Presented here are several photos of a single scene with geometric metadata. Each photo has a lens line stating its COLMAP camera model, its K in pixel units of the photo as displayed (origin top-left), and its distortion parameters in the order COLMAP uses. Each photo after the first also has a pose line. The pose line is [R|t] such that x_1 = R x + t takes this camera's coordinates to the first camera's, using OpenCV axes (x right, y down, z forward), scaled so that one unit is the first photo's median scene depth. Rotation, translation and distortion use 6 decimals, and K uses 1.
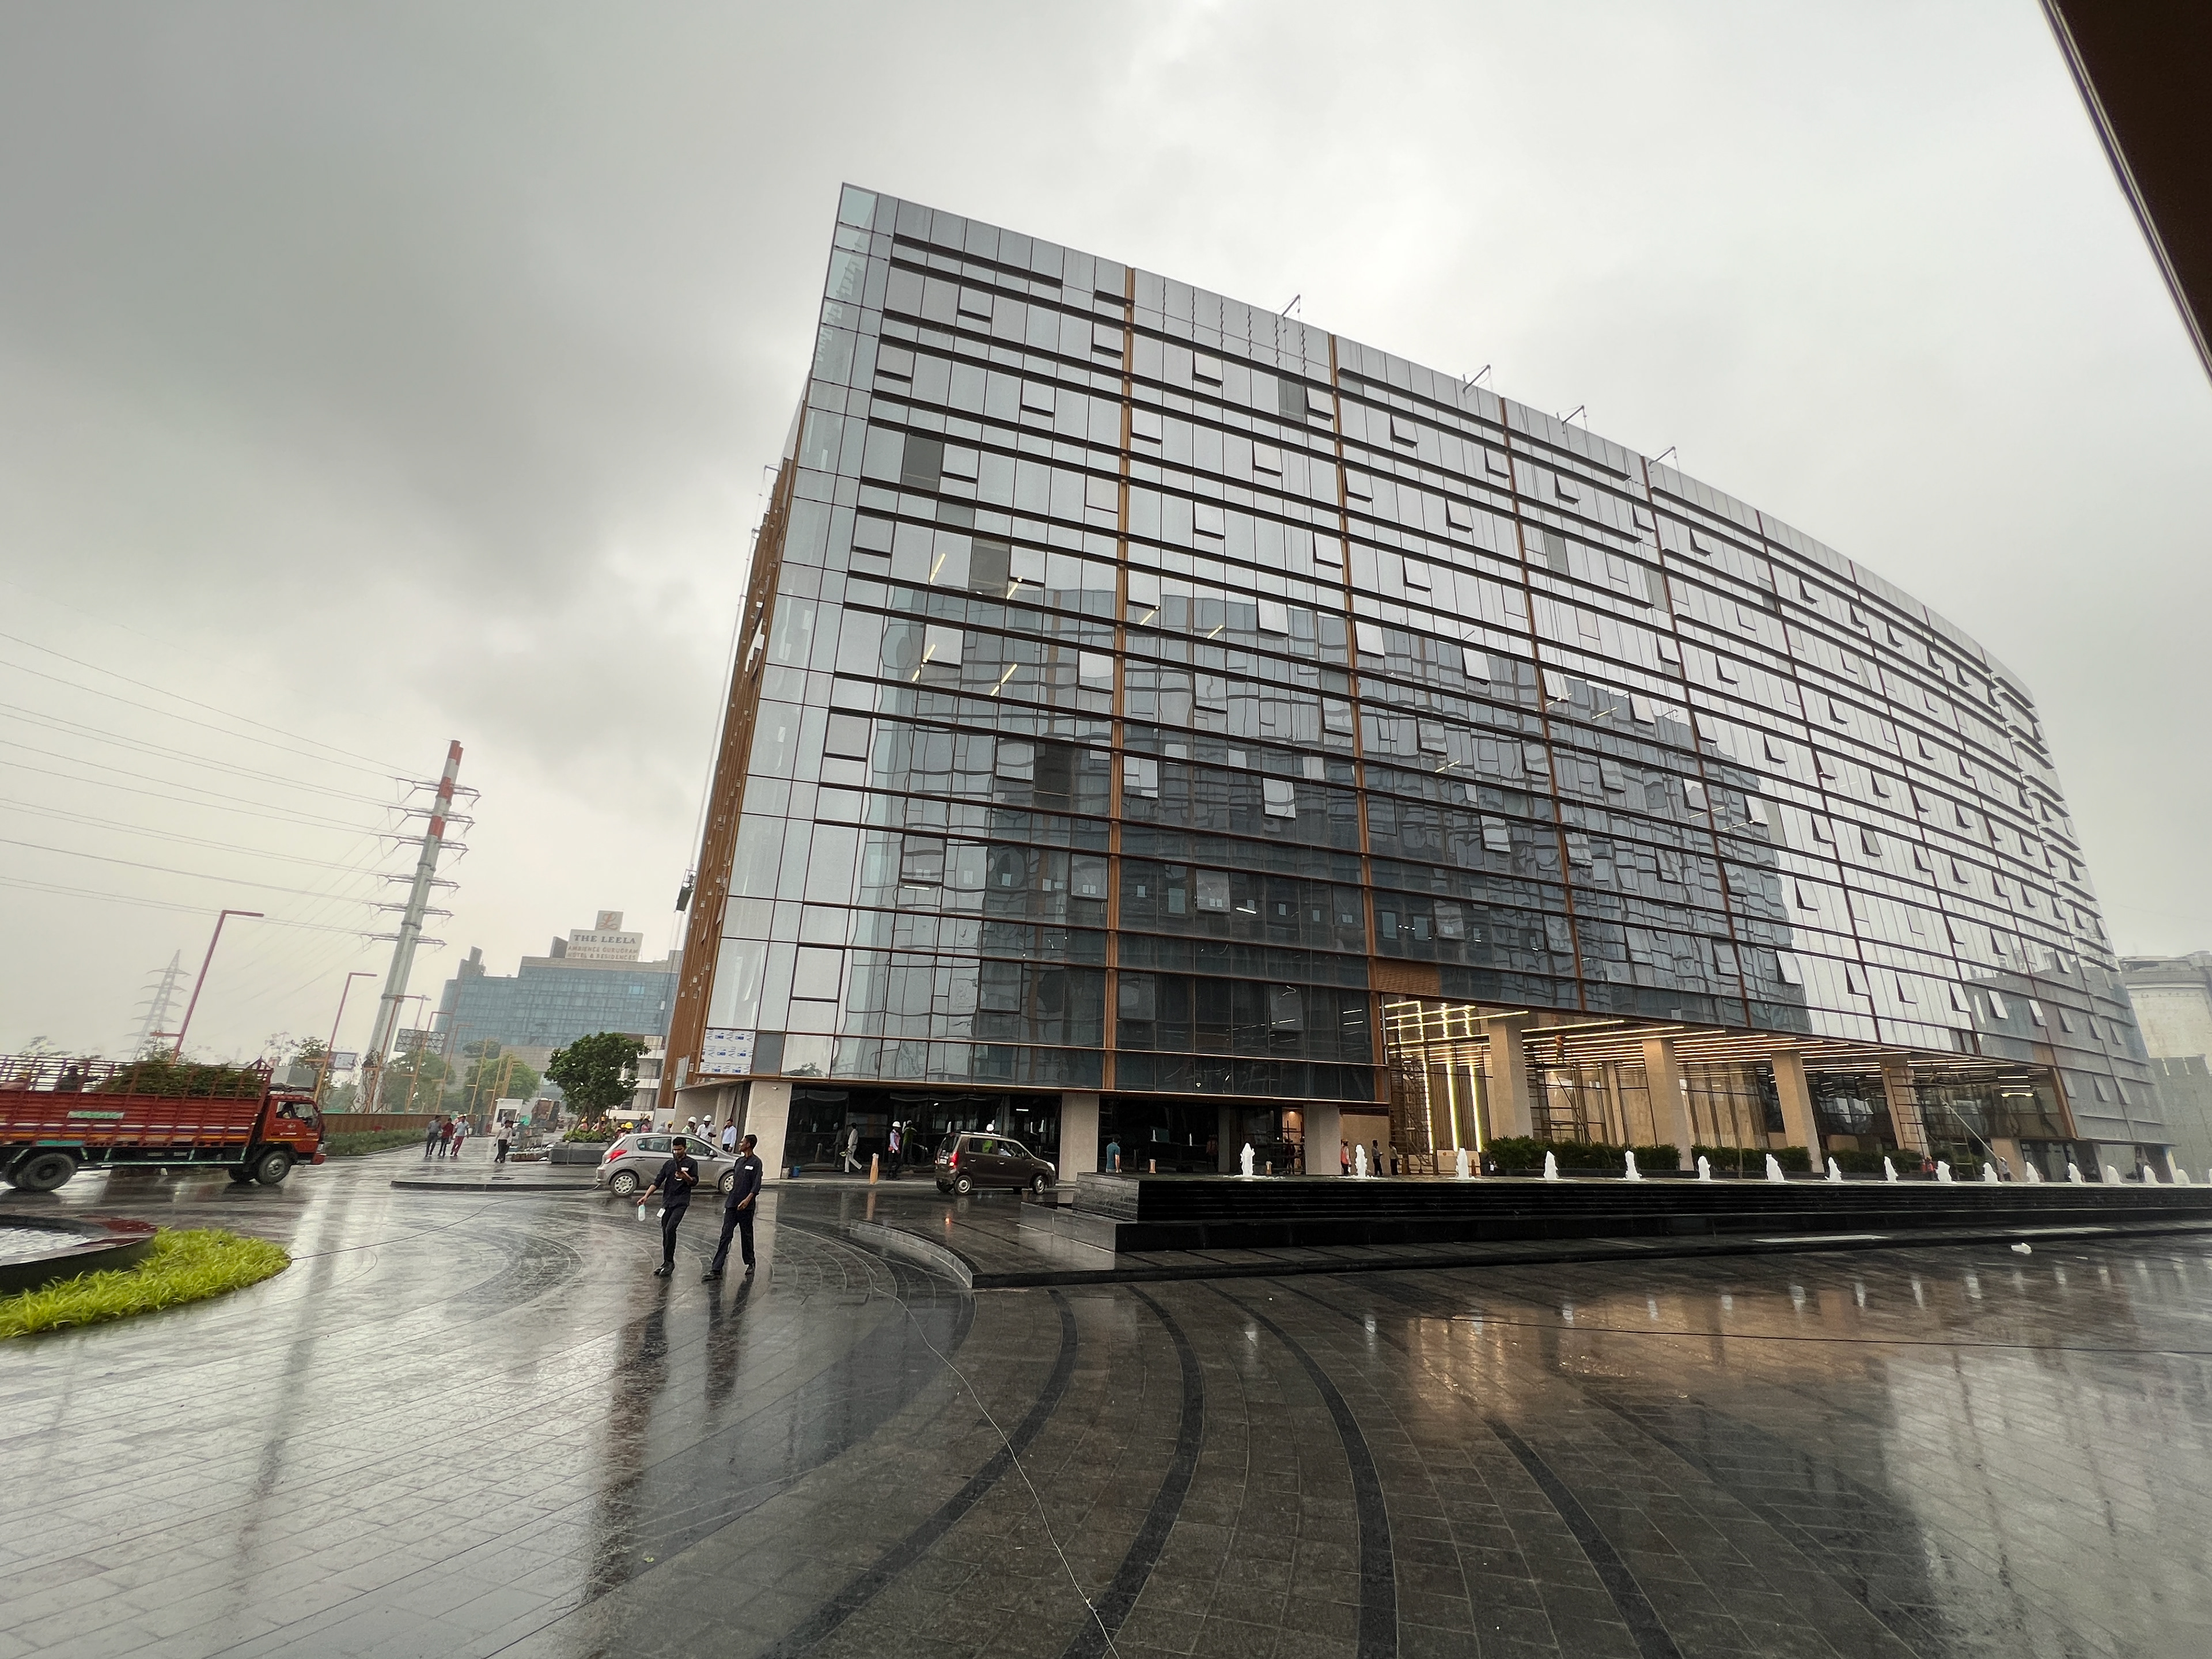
lens RADIAL K [[889.6, 0, 1107.4], [0, 889.6, 843.7], [0, 0, 1]] dist [-0.000518, 0.000918]
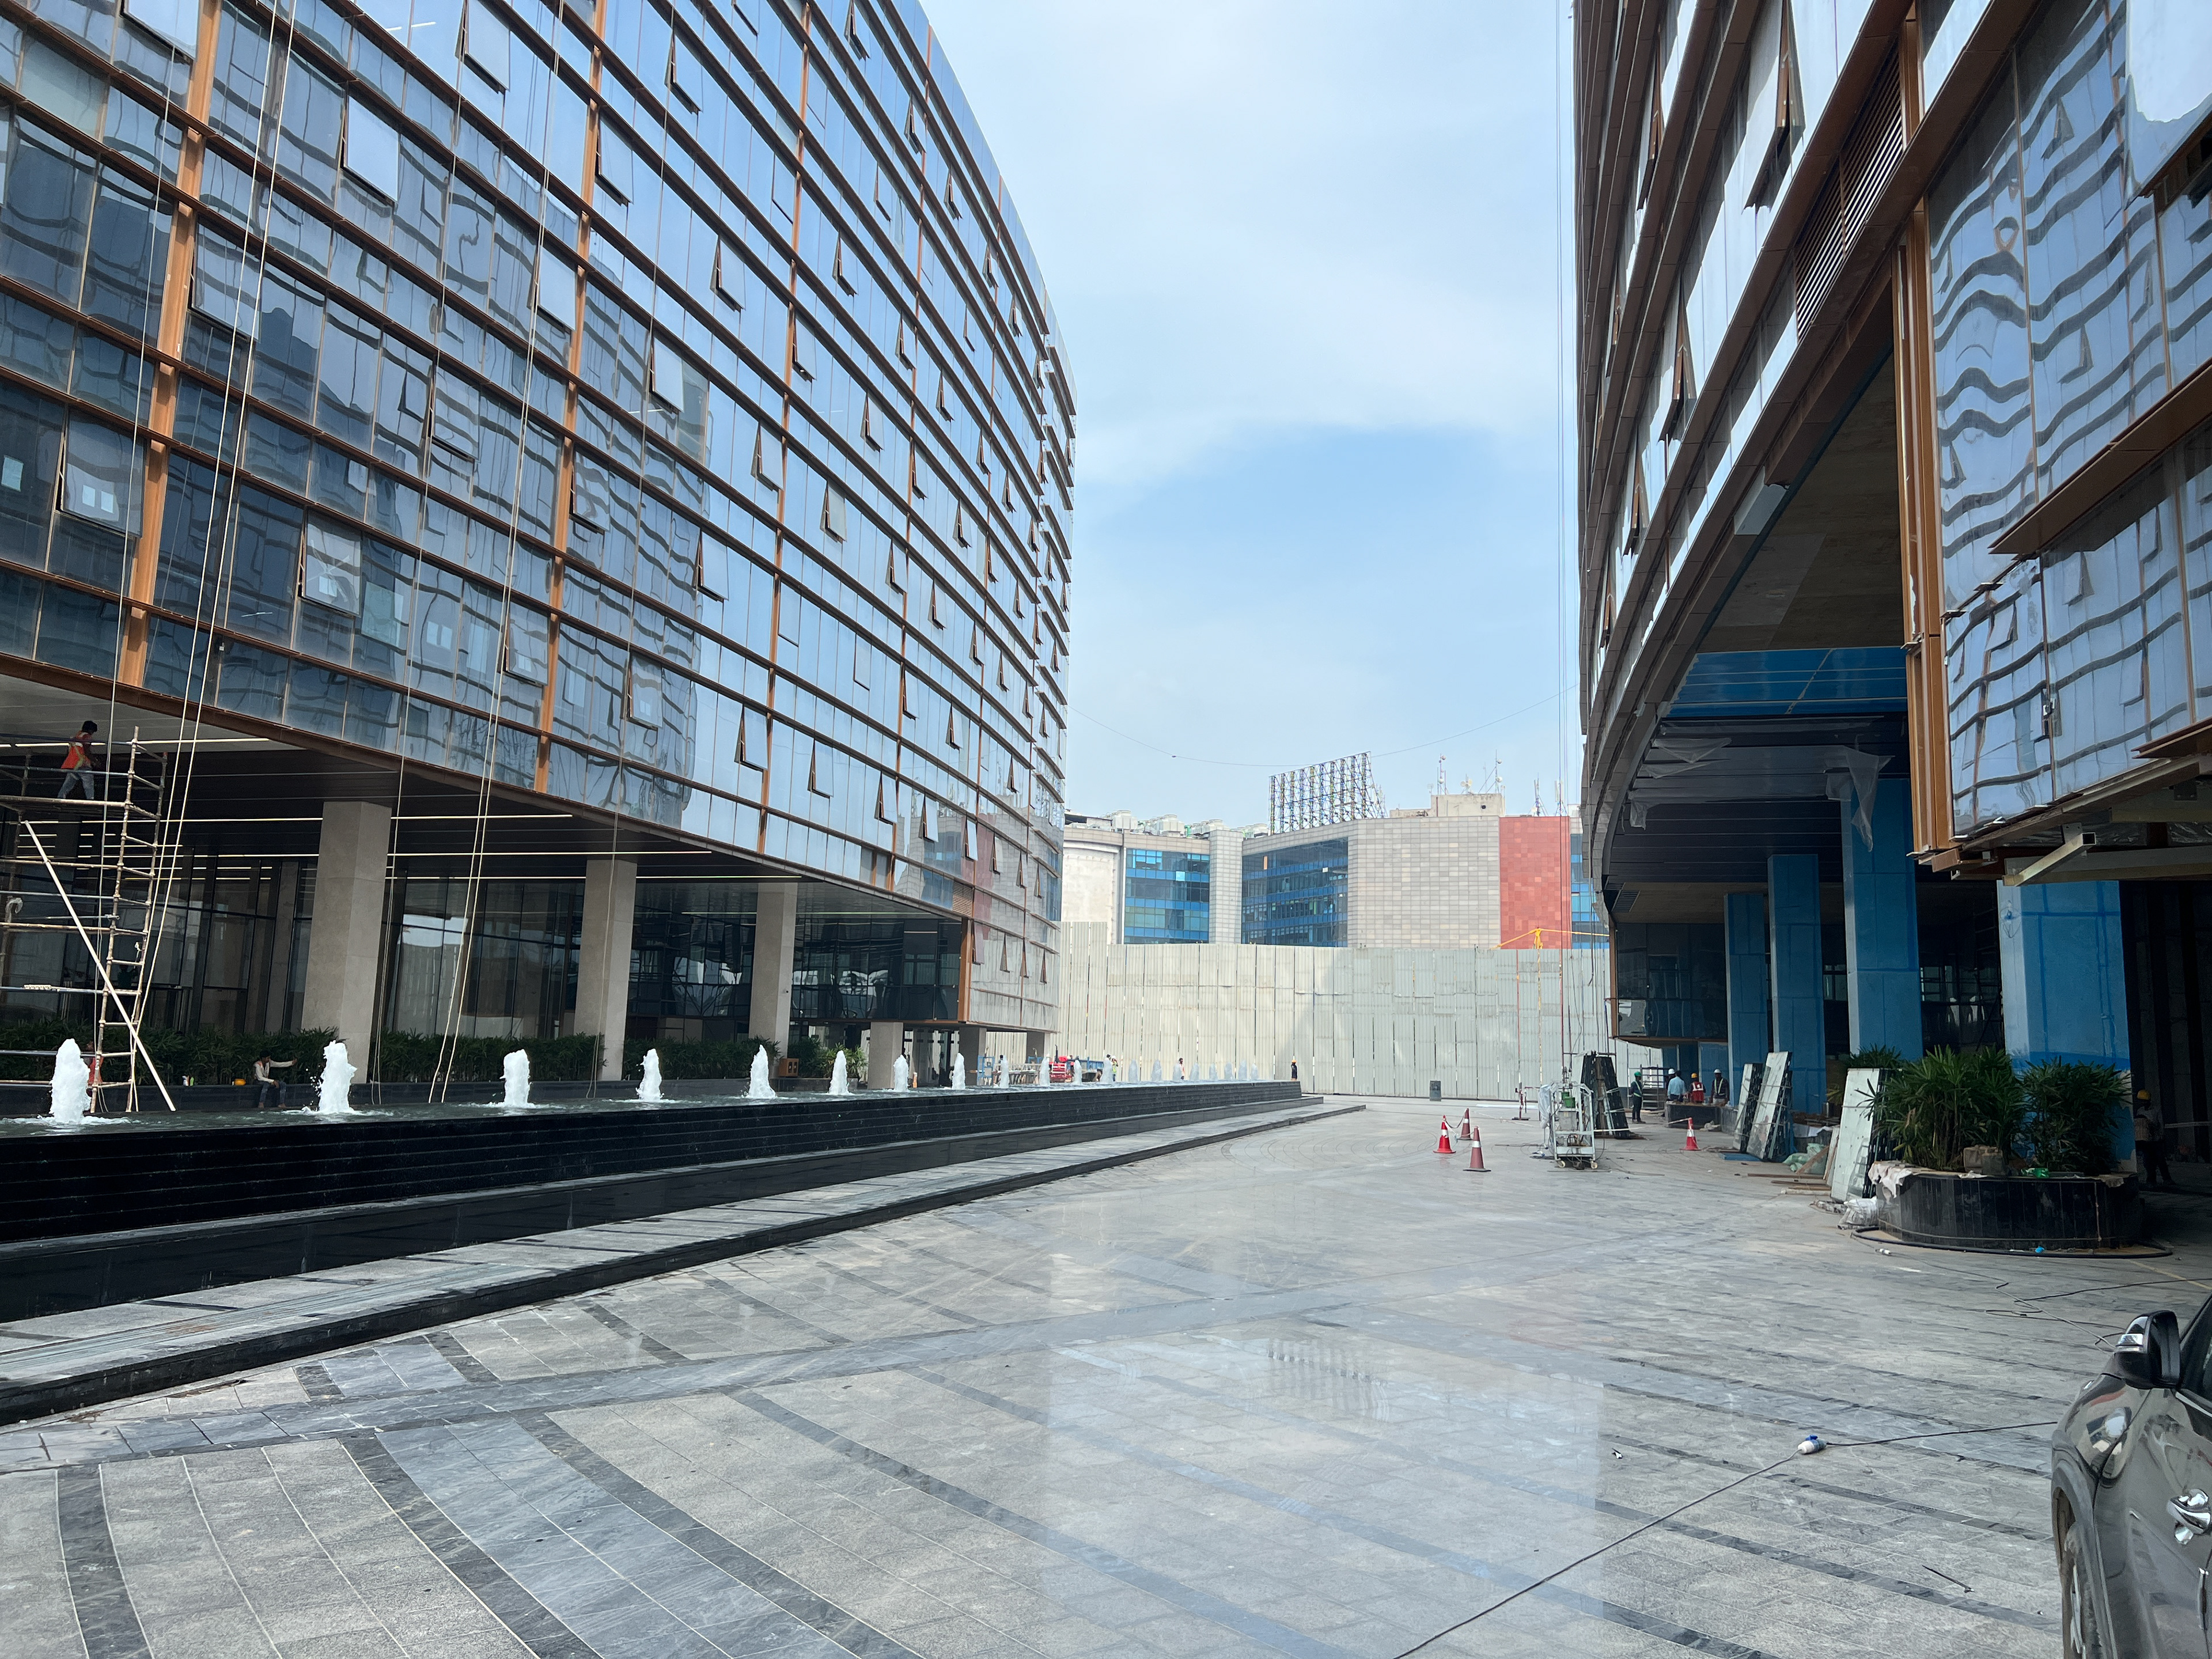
lens RADIAL K [[1621.5, 0, 1150.5], [0, 1621.5, 831.3], [0, 0, 1]] dist [0.069745, -0.135785]
pose [[0.610895, 0.096755, 0.785777, 0.205767], [-0.248525, 0.965772, 0.074295, 0.069055], [-0.751693, -0.240671, 0.614031, 0.186626]]
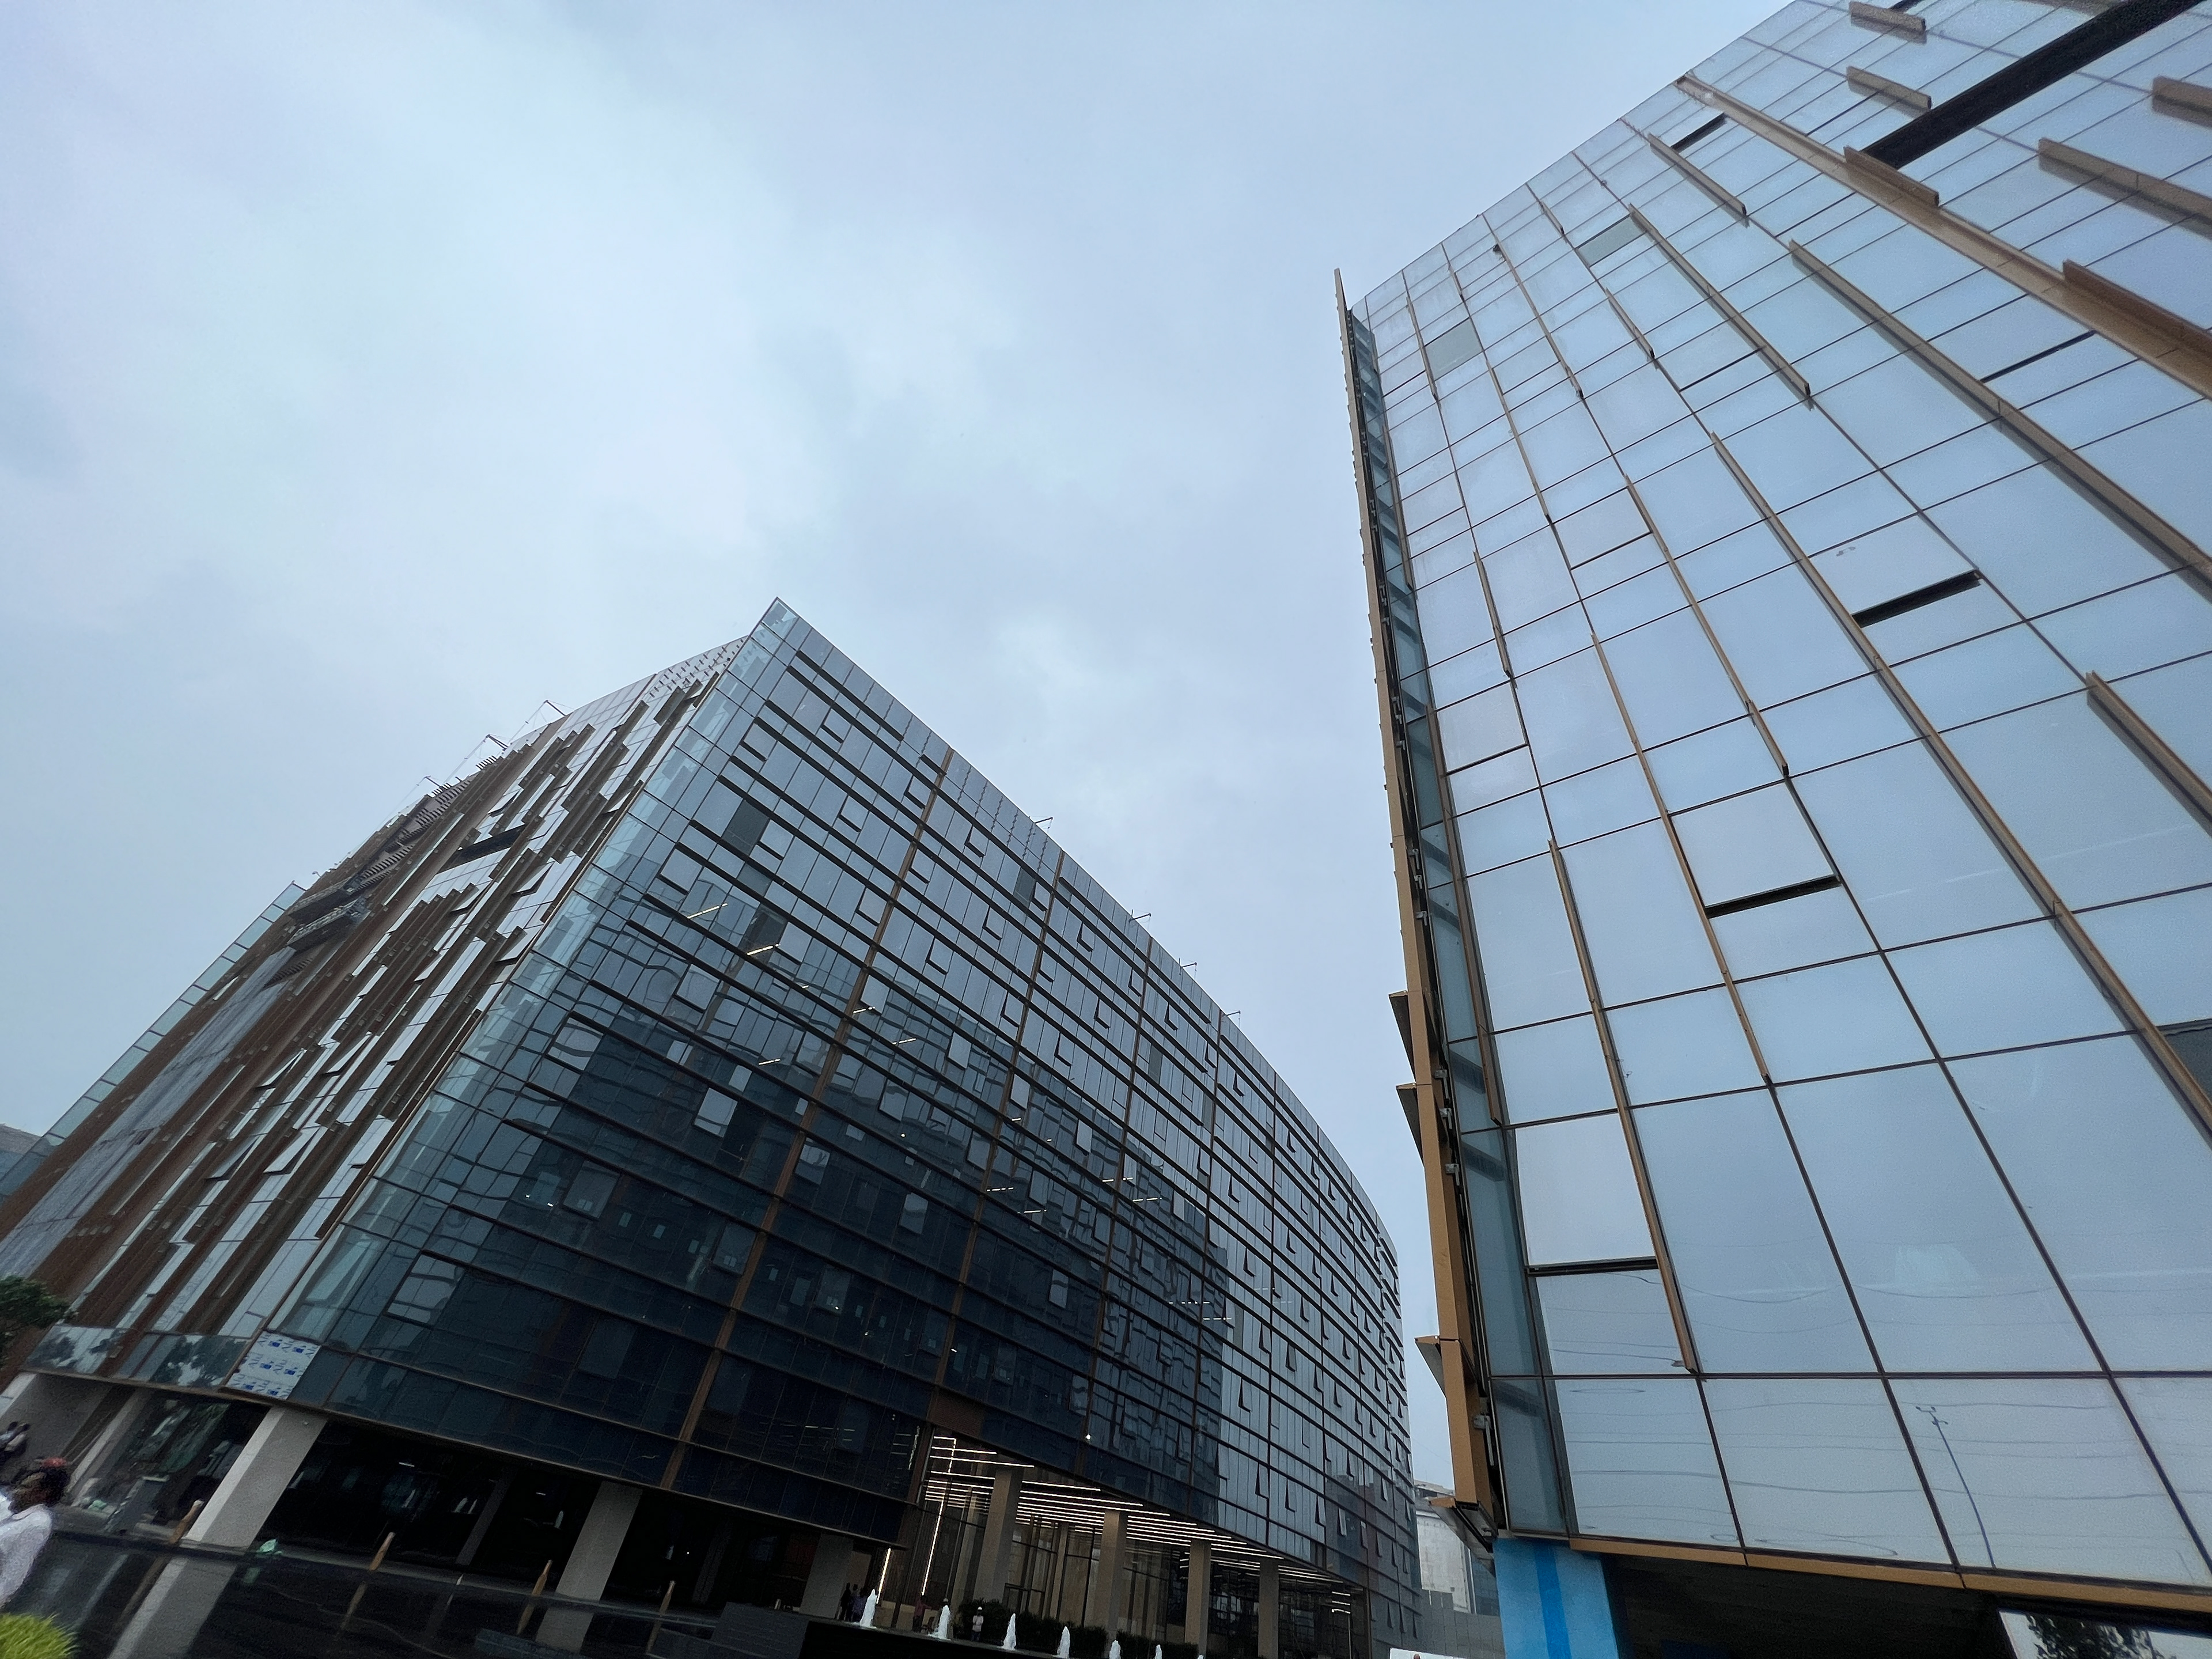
lens RADIAL K [[887.6, 0, 1101.3], [0, 887.6, 837.1], [0, 0, 1]] dist [-0.001680, 0.000212]
pose [[0.829940, 0.436141, 0.347822, -0.159069], [-0.281266, 0.865604, -0.414269, -0.047690], [-0.481756, 0.245988, 0.841071, -0.145189]]
